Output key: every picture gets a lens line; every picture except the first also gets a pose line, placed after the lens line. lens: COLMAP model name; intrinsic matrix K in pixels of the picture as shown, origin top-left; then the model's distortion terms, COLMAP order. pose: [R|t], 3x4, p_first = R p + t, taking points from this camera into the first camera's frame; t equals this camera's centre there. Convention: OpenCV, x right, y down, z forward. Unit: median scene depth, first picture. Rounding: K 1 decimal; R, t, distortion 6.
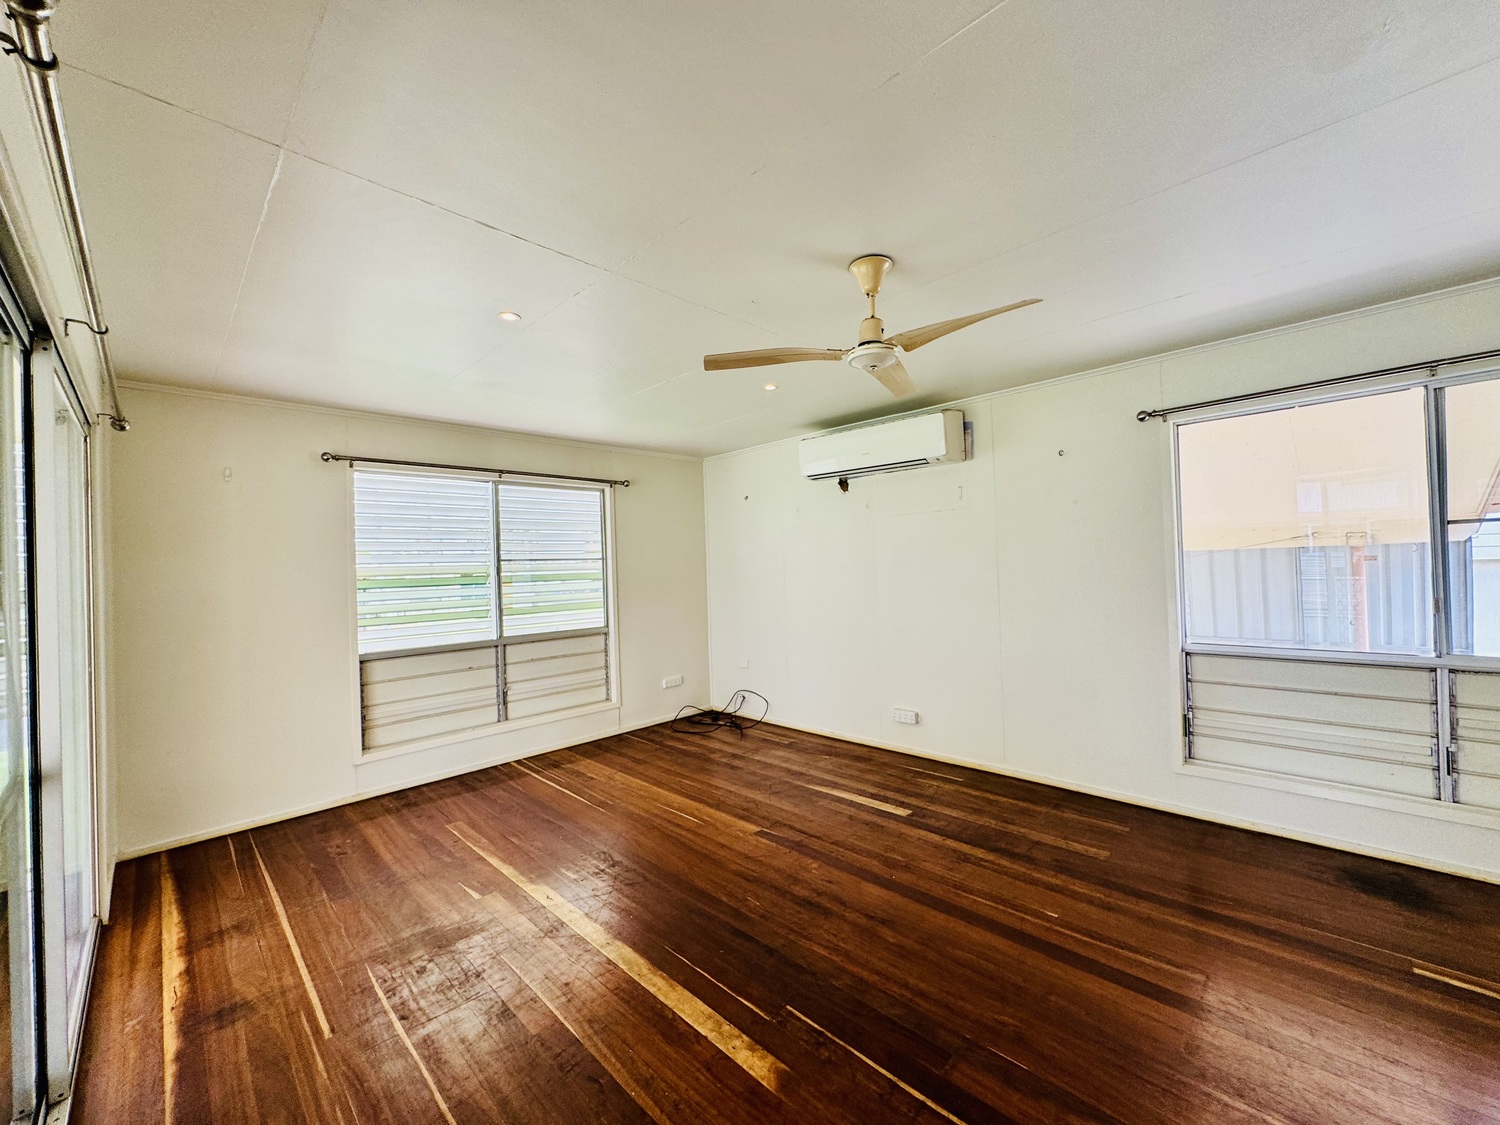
lens RADIAL K [[599.2, 0, 750.0], [0, 599.2, 562.5], [0, 0, 1]] dist [0.001440, 0.000109]
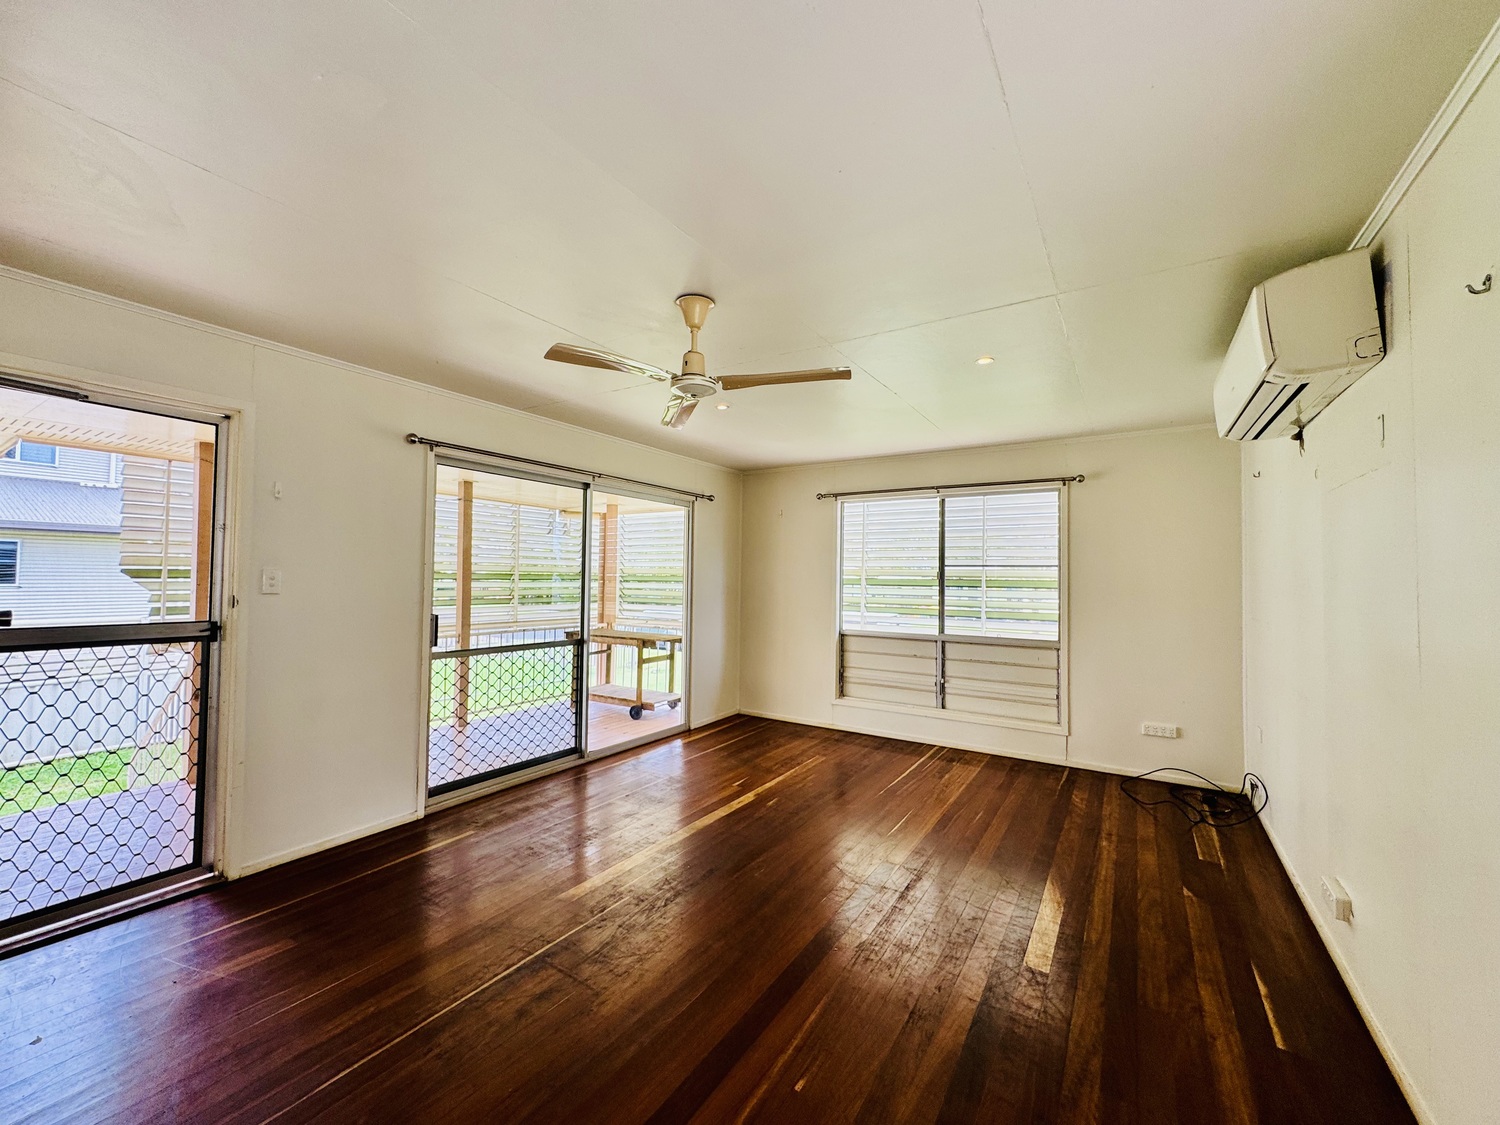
lens RADIAL K [[599.2, 0, 750.0], [0, 599.2, 562.5], [0, 0, 1]] dist [0.001440, 0.000109]
pose [[0.212895, 0.011852, -0.977003, 0.612906], [-0.011648, 0.999886, 0.009591, -0.016768], [0.977006, 0.009338, 0.213009, 0.410500]]
